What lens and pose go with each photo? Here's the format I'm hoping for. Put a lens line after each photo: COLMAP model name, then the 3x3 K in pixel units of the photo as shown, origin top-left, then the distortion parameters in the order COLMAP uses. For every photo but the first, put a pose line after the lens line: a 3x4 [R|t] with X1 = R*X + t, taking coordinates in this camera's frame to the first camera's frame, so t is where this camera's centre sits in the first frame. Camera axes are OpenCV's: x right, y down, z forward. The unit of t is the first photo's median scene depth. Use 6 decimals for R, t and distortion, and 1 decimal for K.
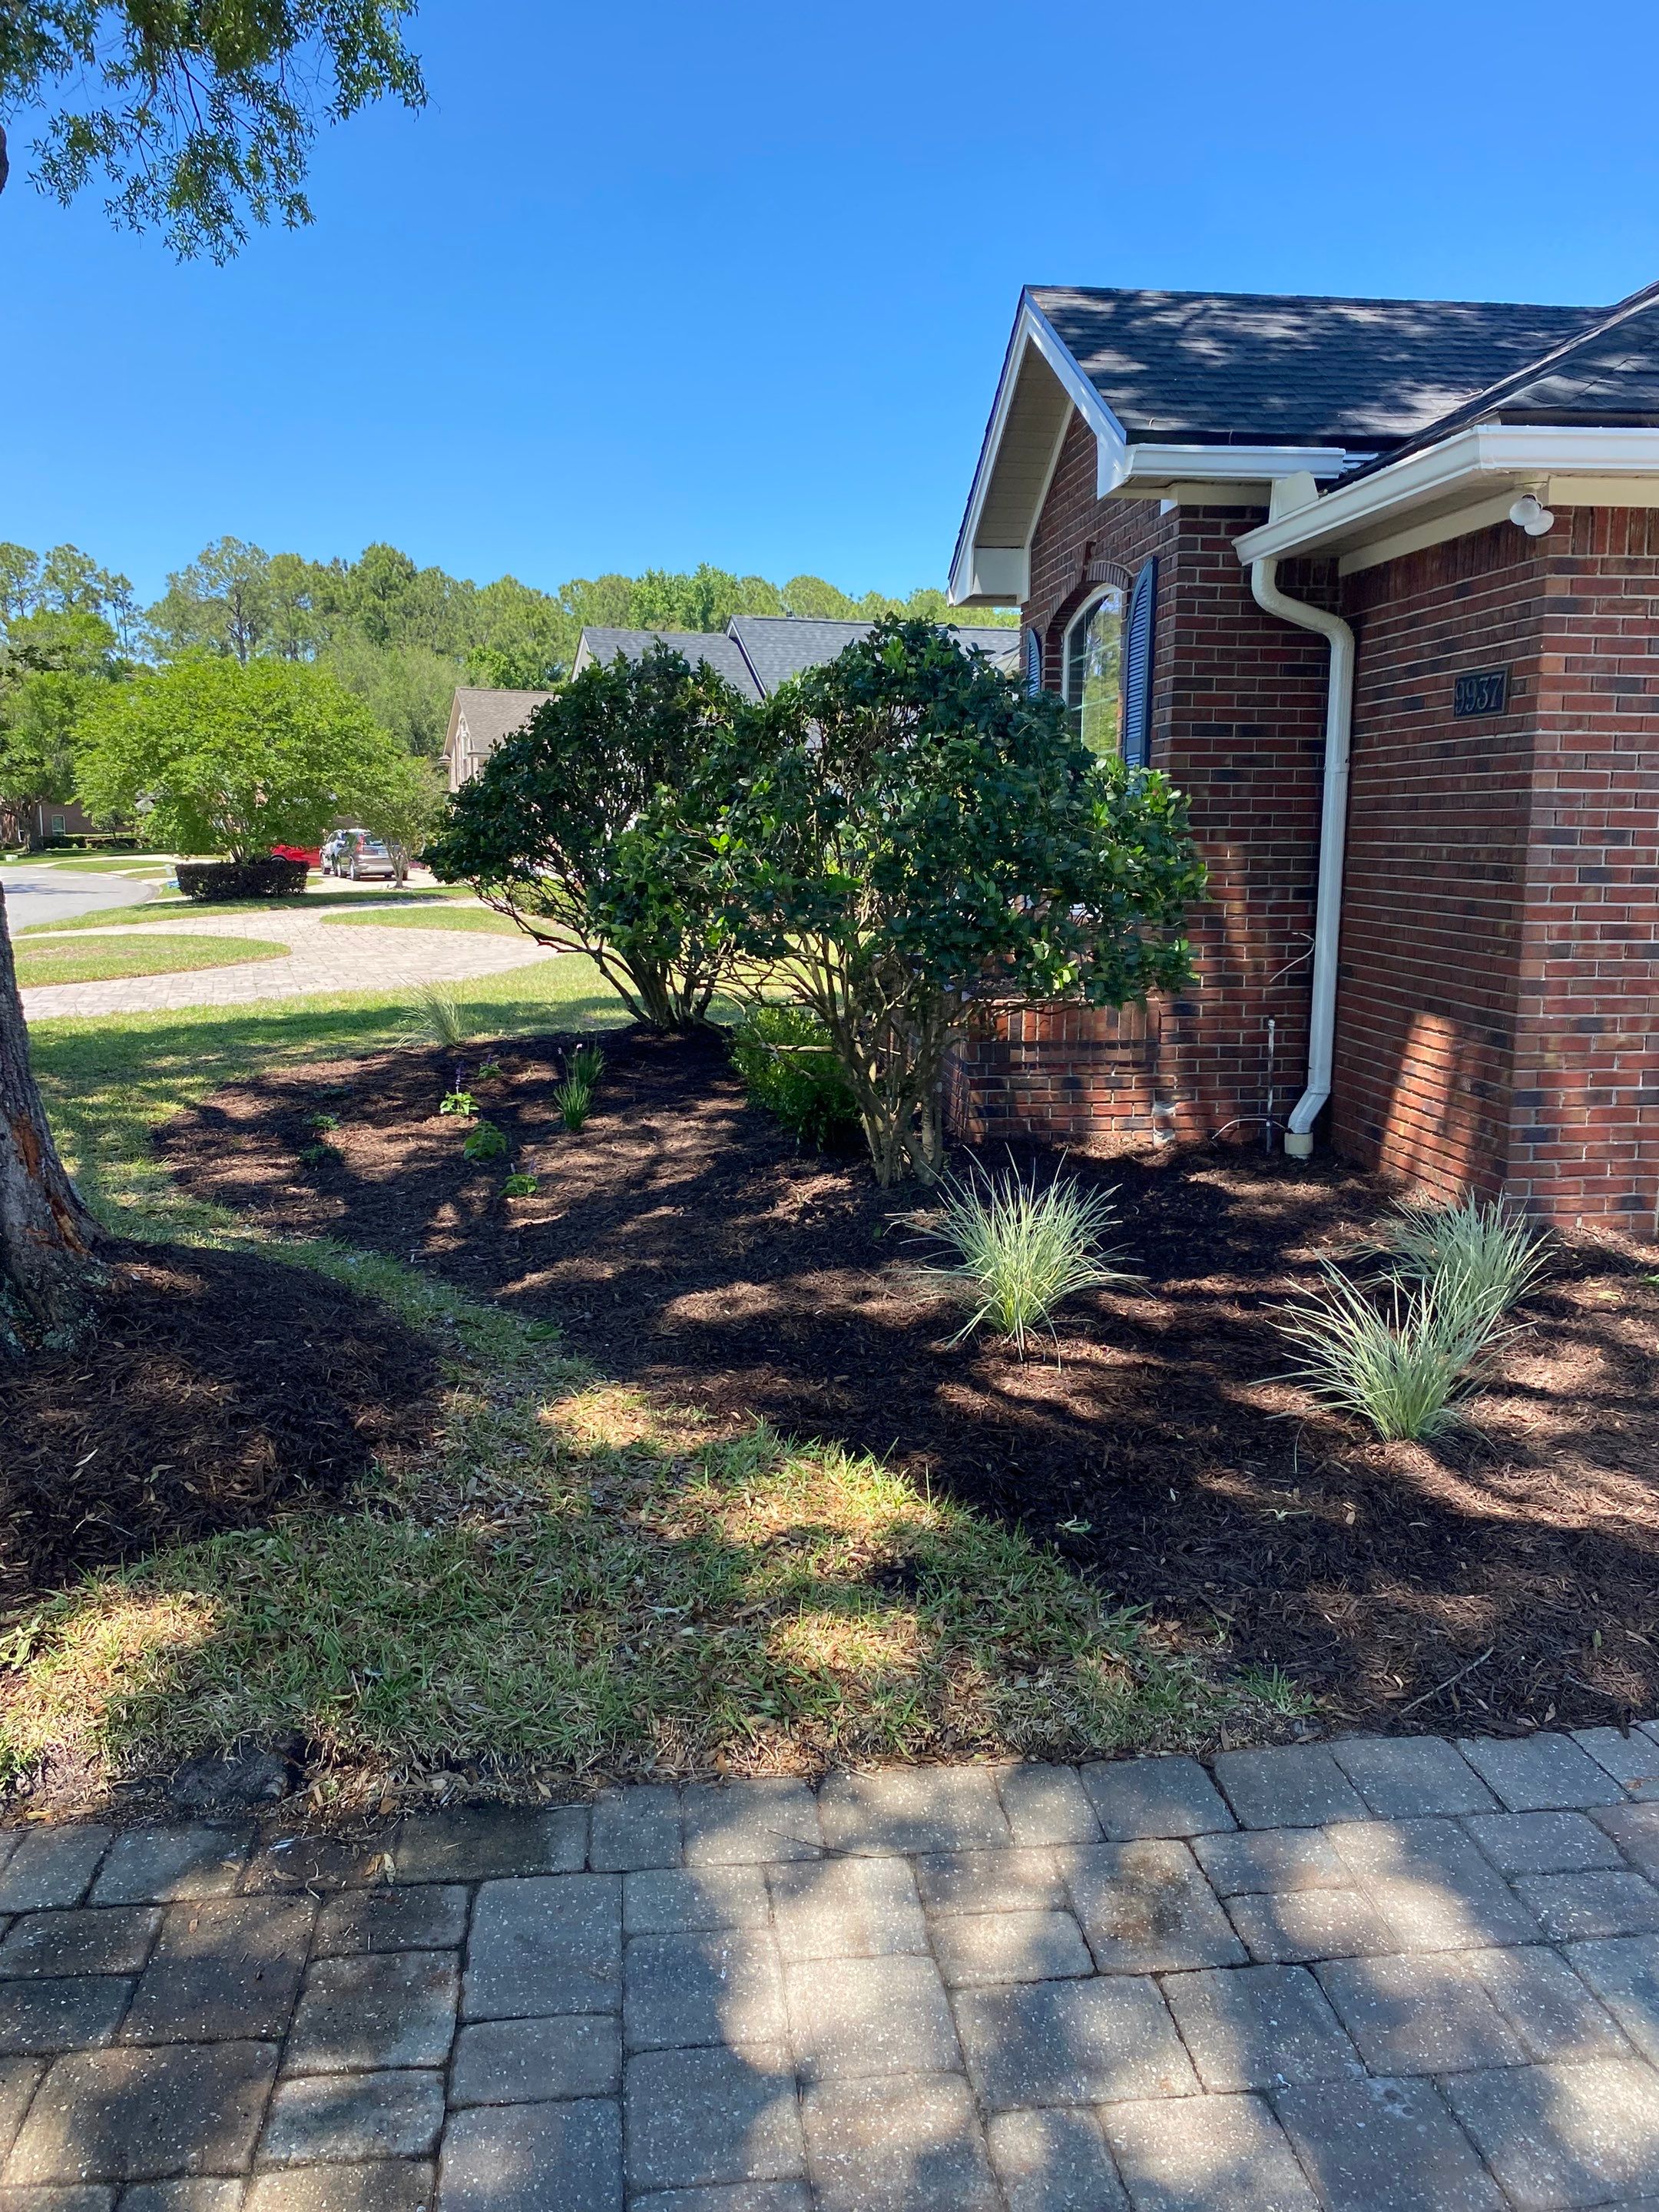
lens RADIAL K [[1697.0, 0, 847.6], [0, 1697.0, 1114.9], [0, 0, 1]] dist [0.011227, 0.000940]
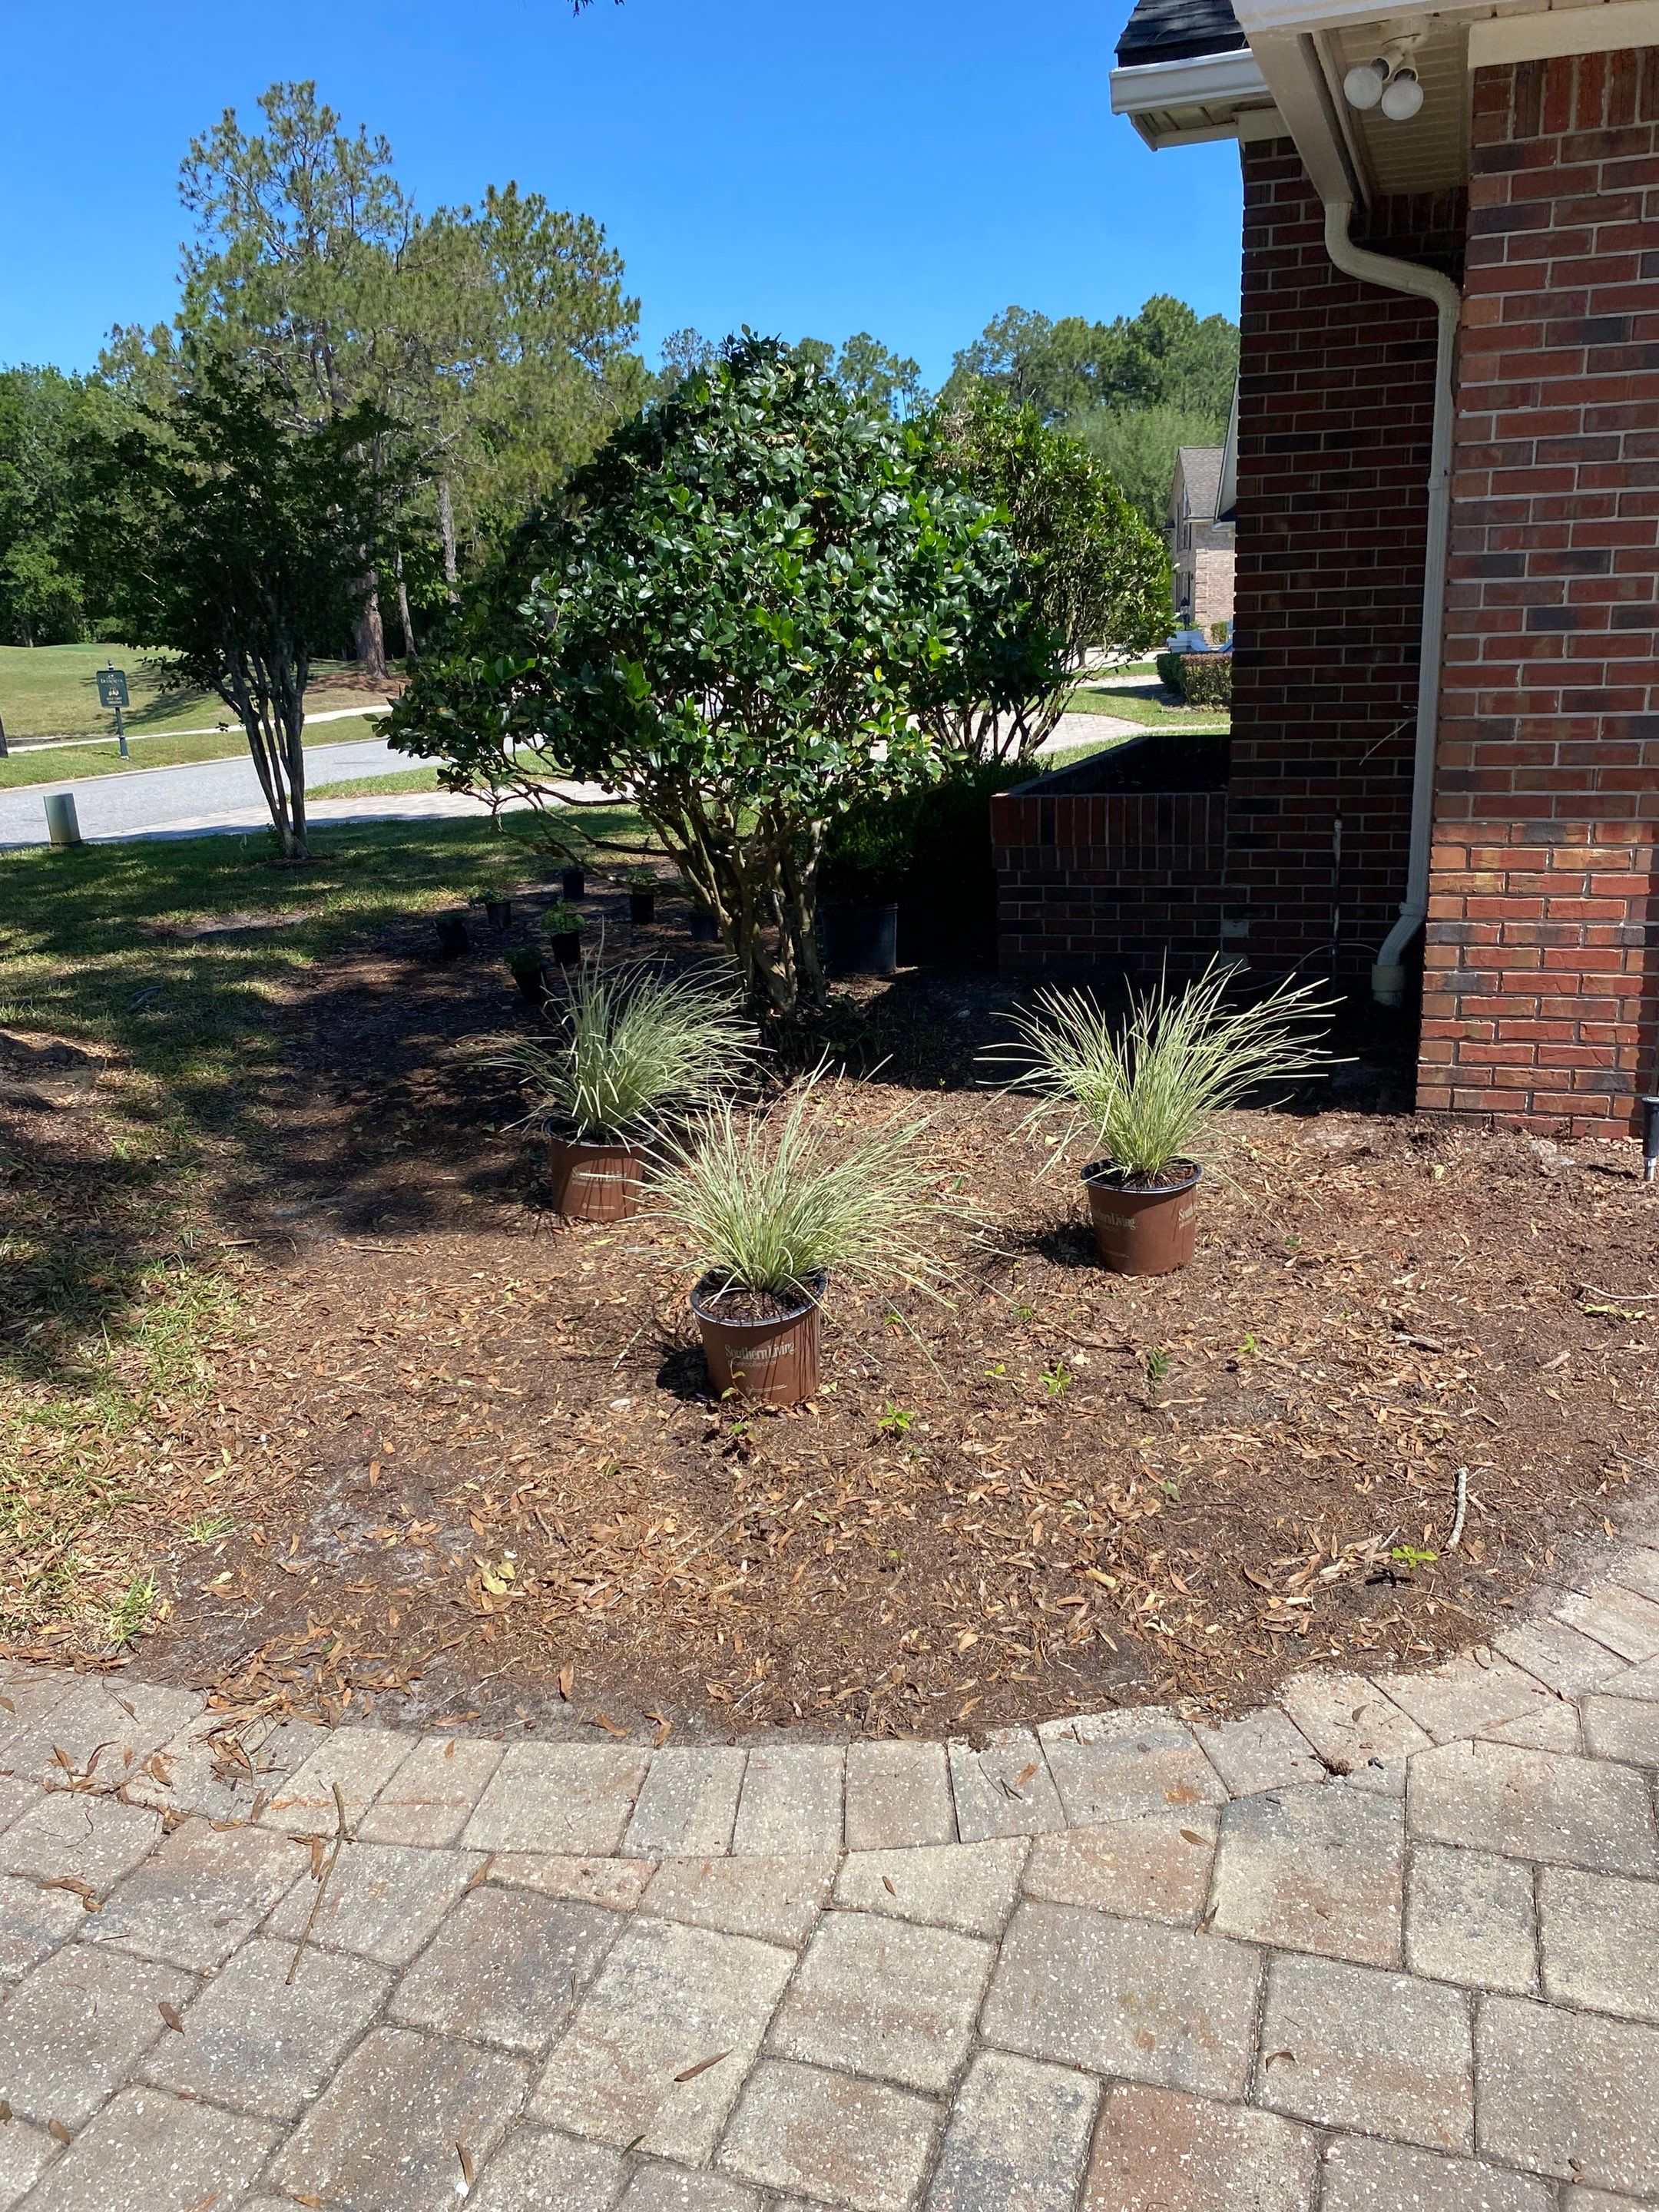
lens RADIAL K [[1726.6, 0, 886.8], [0, 1726.6, 1090.0], [0, 0, 1]] dist [0.033182, 0.005135]
pose [[0.906085, 0.076008, -0.416213, 0.410193], [-0.030090, 0.992817, 0.115800, -0.017976], [0.422025, -0.092401, 0.901863, 0.174478]]
